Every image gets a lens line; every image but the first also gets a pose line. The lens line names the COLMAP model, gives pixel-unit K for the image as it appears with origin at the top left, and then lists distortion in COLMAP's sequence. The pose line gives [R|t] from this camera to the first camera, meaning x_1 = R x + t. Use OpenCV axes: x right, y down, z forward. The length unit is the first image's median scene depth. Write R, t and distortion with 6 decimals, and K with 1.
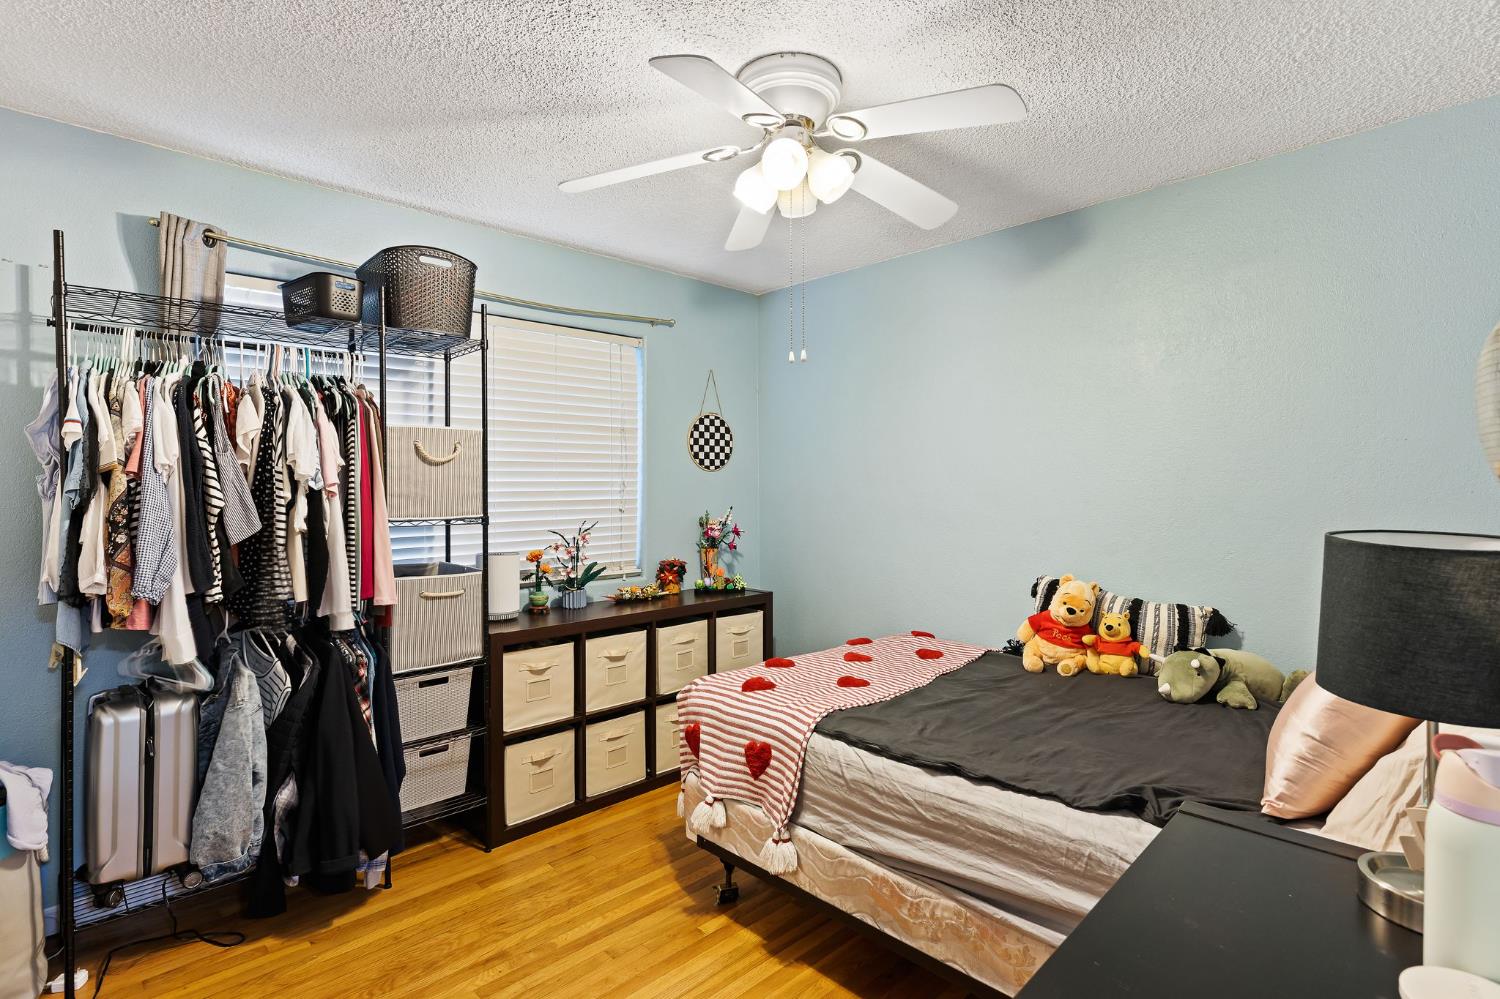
lens RADIAL K [[735.5, 0, 752.9], [0, 735.5, 492.0], [0, 0, 1]] dist [-0.003718, 0.000774]
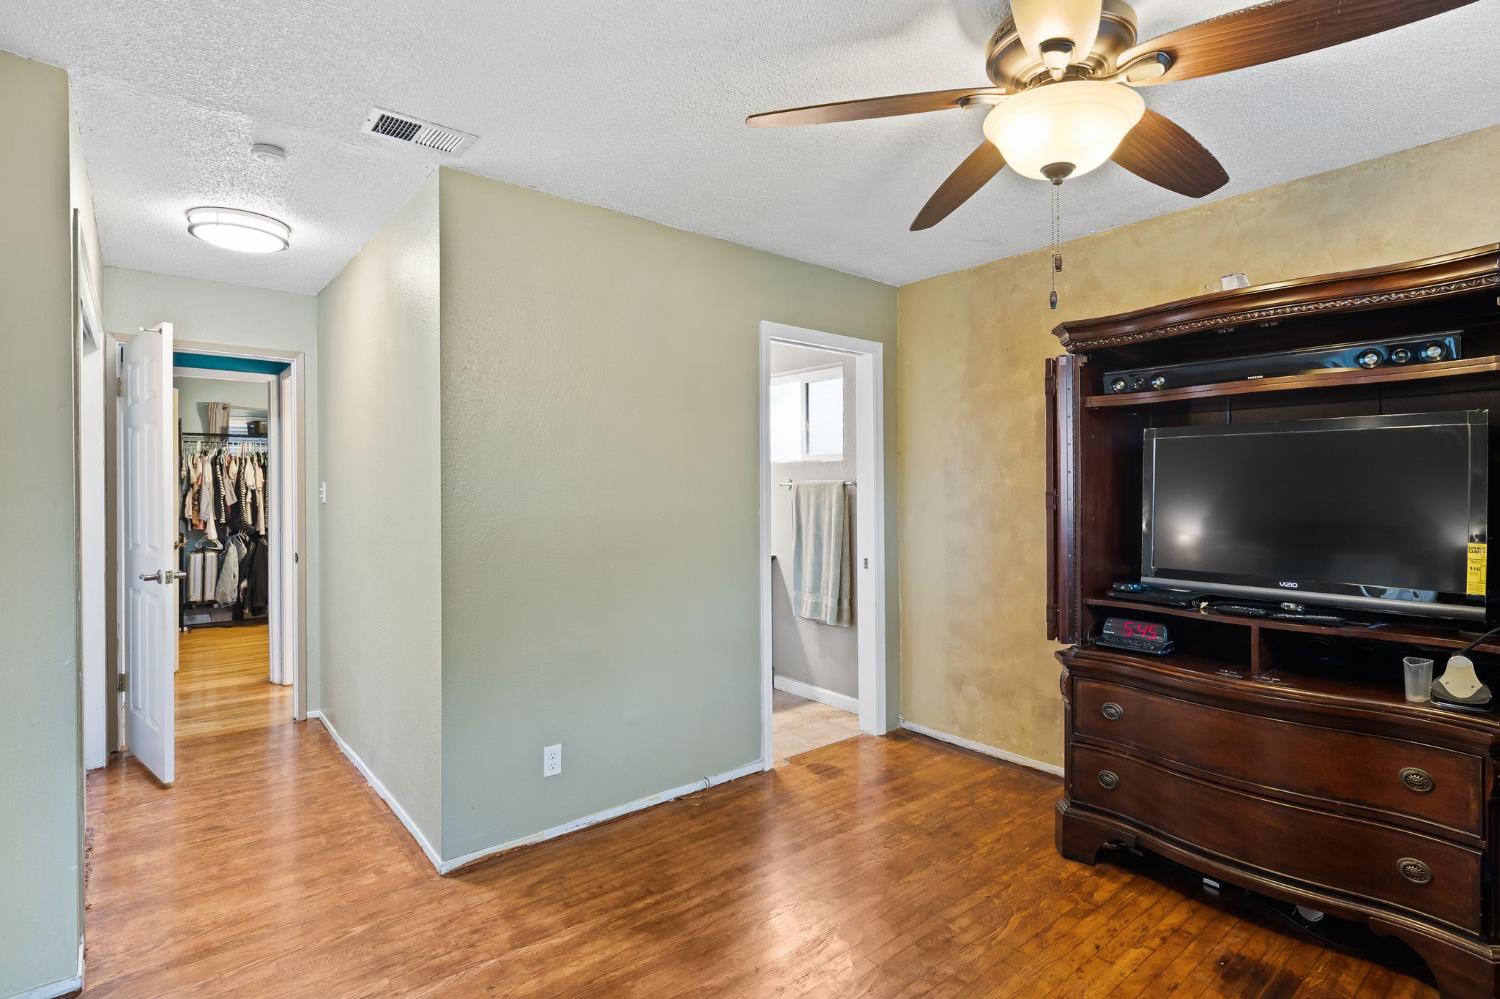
lens RADIAL K [[735.5, 0, 747.8], [0, 735.5, 494.4], [0, 0, 1]] dist [-0.003718, 0.000774]
pose [[0.996638, 0.007139, -0.081615, 1.907544], [-0.006899, 0.999971, 0.003227, -0.007311], [0.081636, -0.002653, 0.996659, -2.120781]]
